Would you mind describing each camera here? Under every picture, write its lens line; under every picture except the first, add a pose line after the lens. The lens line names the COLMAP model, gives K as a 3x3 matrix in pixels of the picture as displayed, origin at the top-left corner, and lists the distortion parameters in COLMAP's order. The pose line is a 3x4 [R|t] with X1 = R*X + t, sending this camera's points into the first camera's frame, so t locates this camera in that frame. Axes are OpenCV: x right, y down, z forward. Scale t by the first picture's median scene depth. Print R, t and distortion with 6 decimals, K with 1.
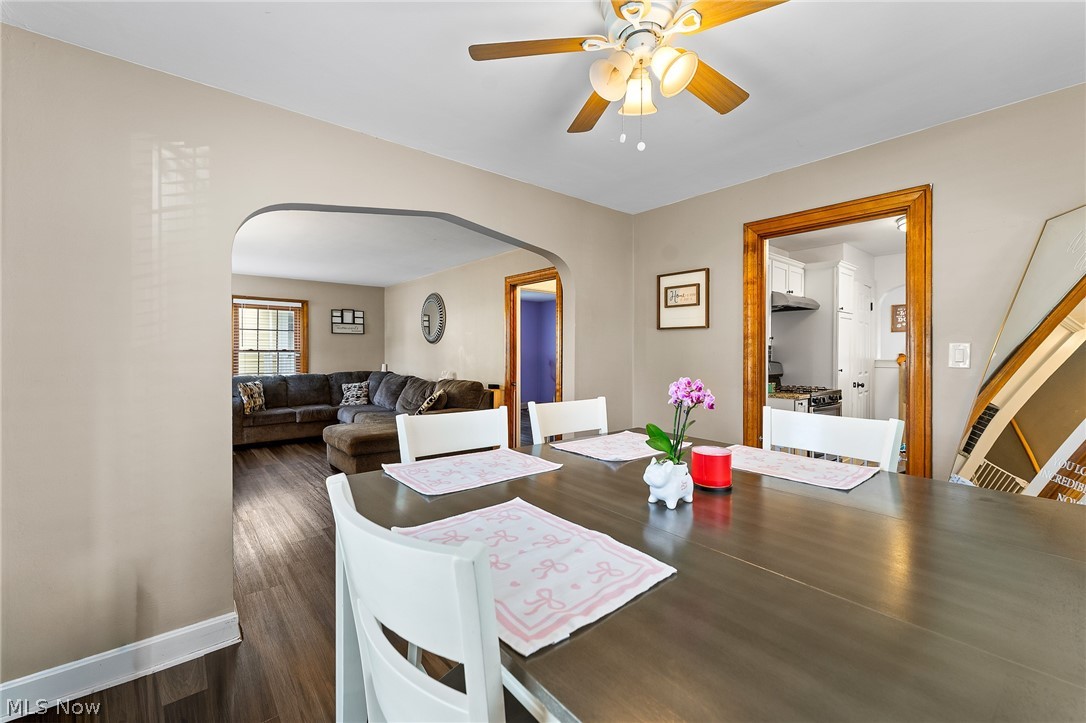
lens RADIAL K [[452.2, 0, 531.6], [0, 452.2, 352.3], [0, 0, 1]] dist [0.026677, -0.000019]
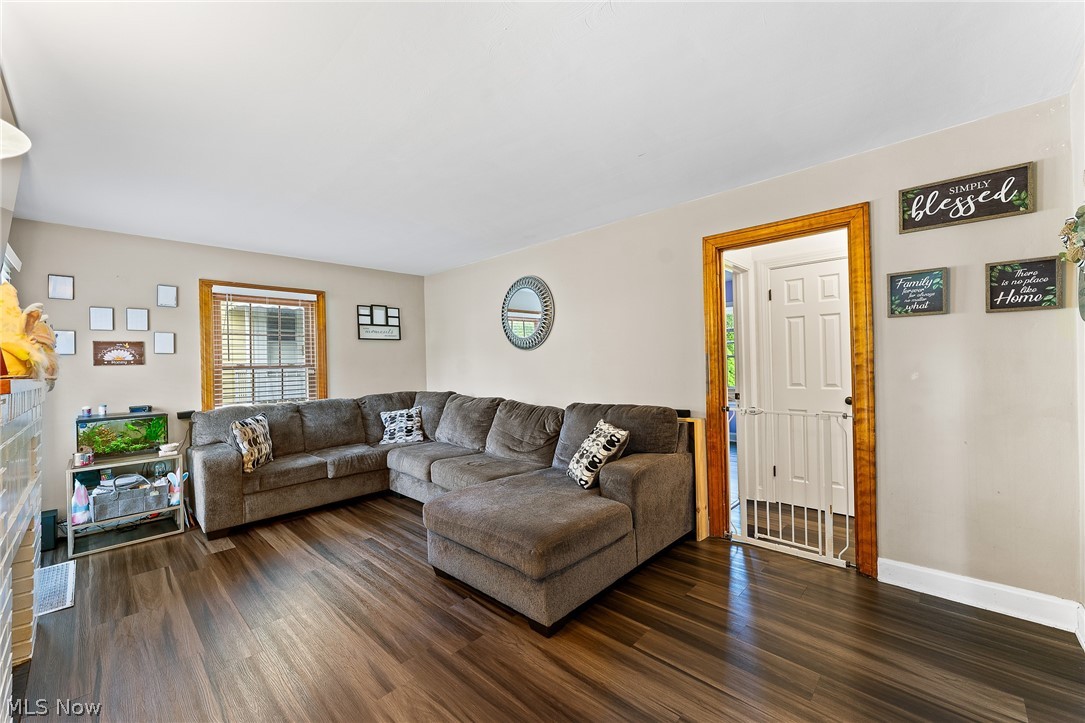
lens RADIAL K [[430.2, 0, 541.7], [0, 430.2, 360.3], [0, 0, 1]] dist [0.001102, -0.000001]
pose [[0.990492, -0.023425, 0.135563, -0.271415], [0.024310, 0.999693, -0.004880, 0.000472], [-0.135407, 0.008129, 0.990757, 0.333689]]
